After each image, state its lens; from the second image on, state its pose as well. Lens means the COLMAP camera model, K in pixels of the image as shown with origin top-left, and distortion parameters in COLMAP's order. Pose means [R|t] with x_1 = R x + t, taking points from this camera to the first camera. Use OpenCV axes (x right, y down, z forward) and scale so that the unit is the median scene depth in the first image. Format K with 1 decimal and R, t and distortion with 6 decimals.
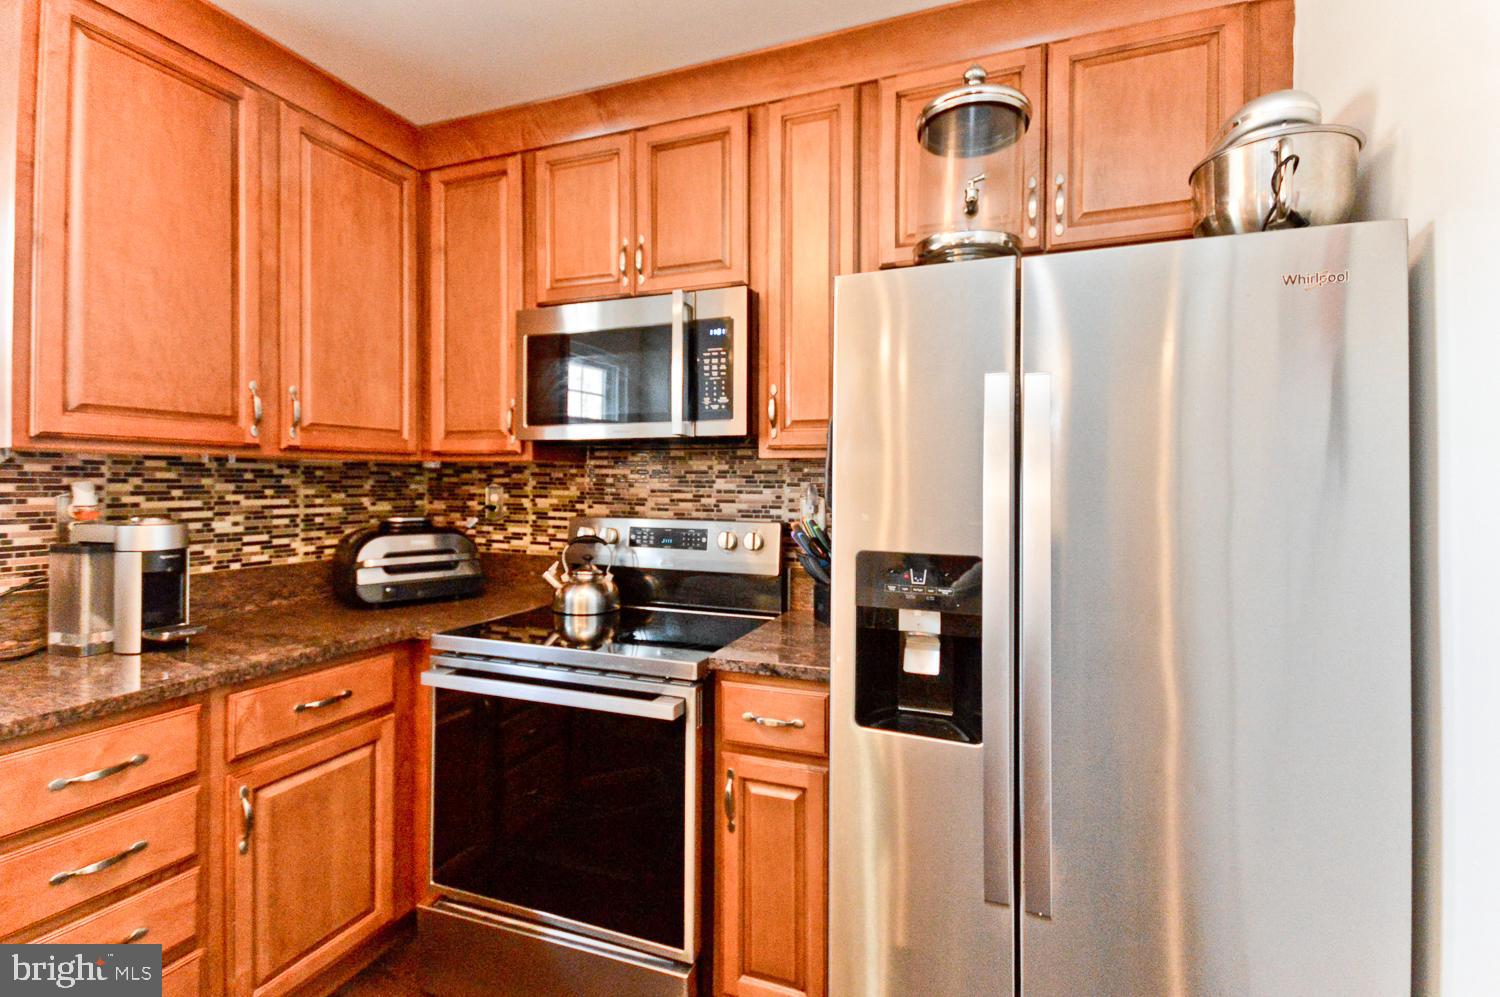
lens RADIAL K [[677.9, 0, 754.1], [0, 677.9, 477.0], [0, 0, 1]] dist [0.018417, -0.004407]
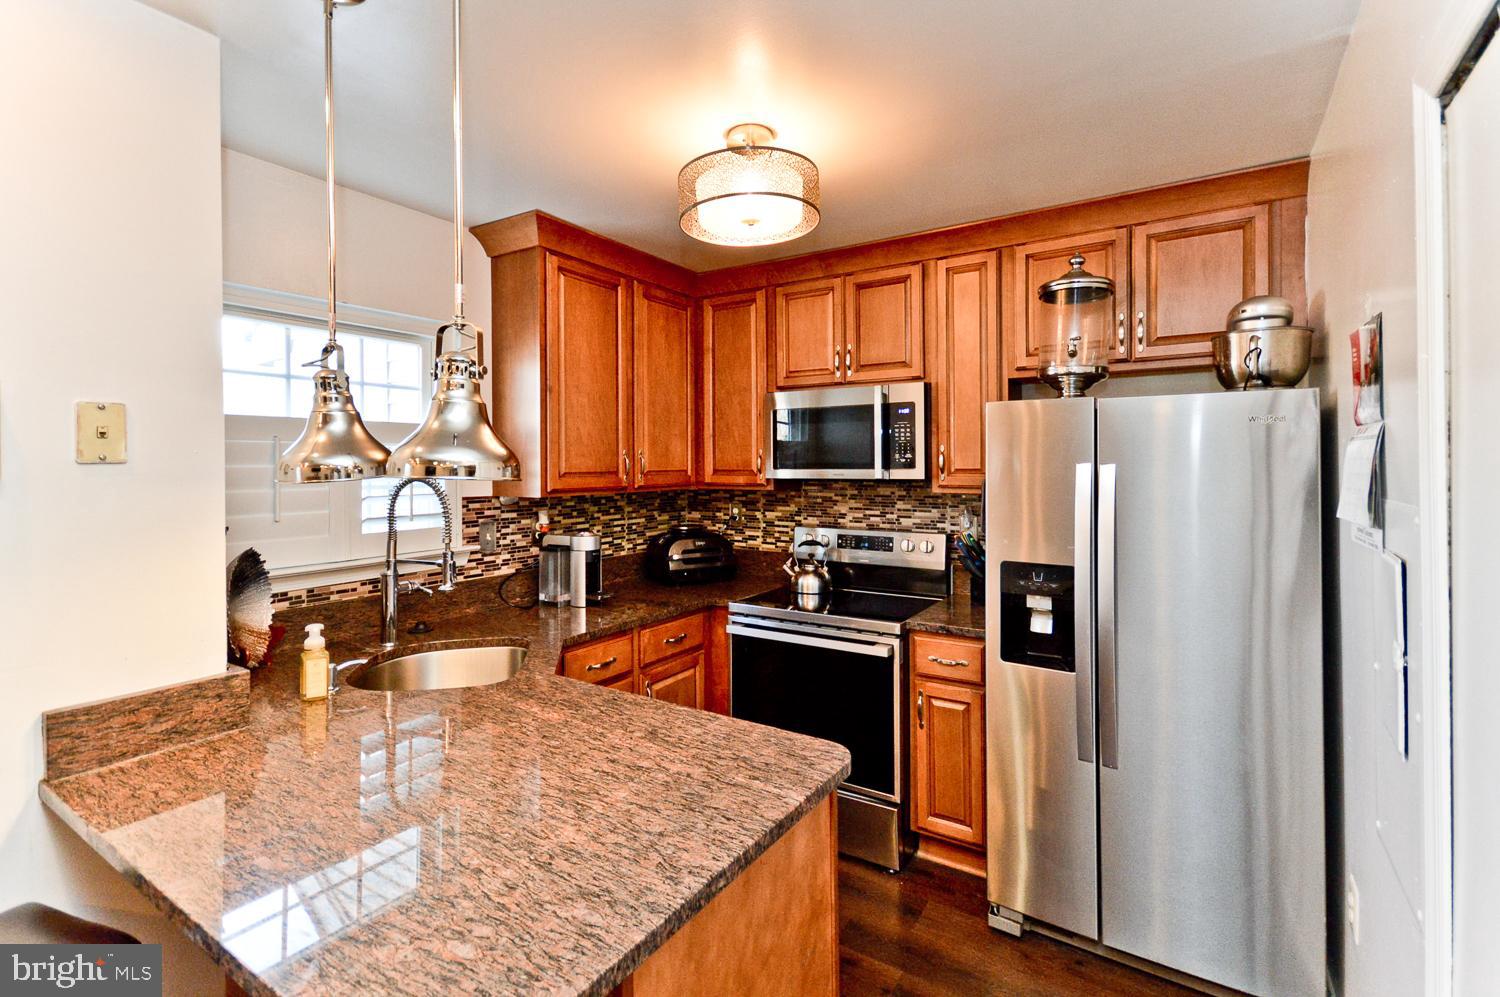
lens RADIAL K [[677.9, 0, 754.5], [0, 677.9, 465.8], [0, 0, 1]] dist [0.018417, -0.004407]
pose [[0.980295, -0.009445, -0.197315, -0.077552], [0.010974, 0.999918, 0.006655, -0.096966], [0.197235, -0.008690, 0.980318, -0.525418]]
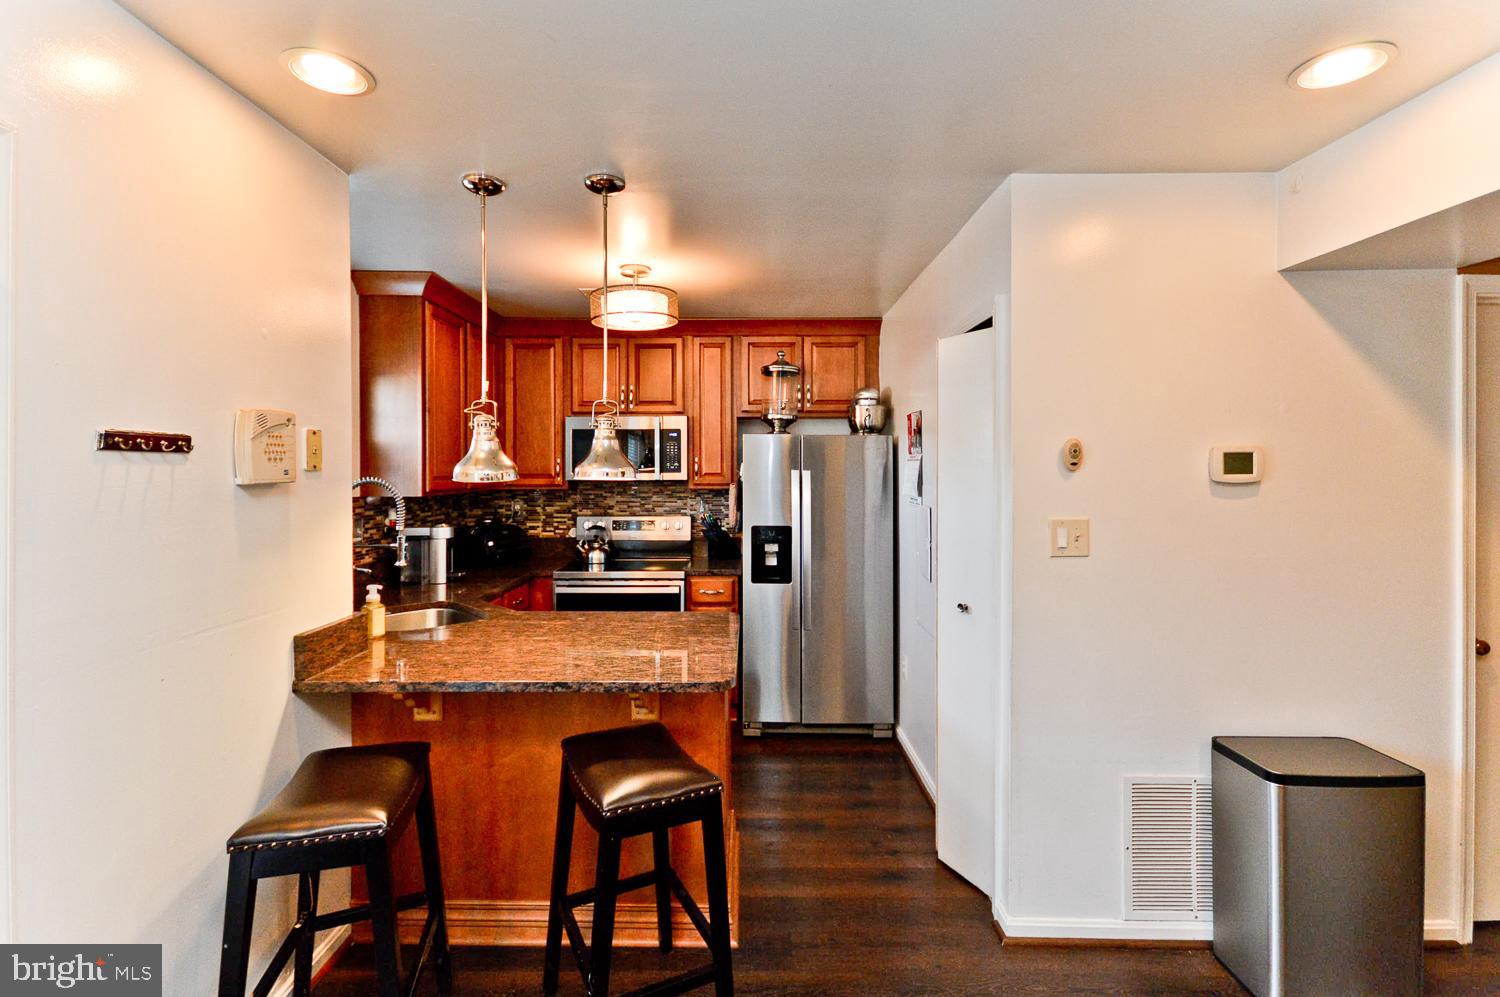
lens RADIAL K [[677.9, 0, 736.7], [0, 677.9, 470.9], [0, 0, 1]] dist [0.018417, -0.004407]
pose [[0.937380, -0.009101, 0.348189, -0.606977], [0.004547, 0.999893, 0.013892, -0.112924], [-0.348279, -0.011439, 0.937321, -1.142652]]
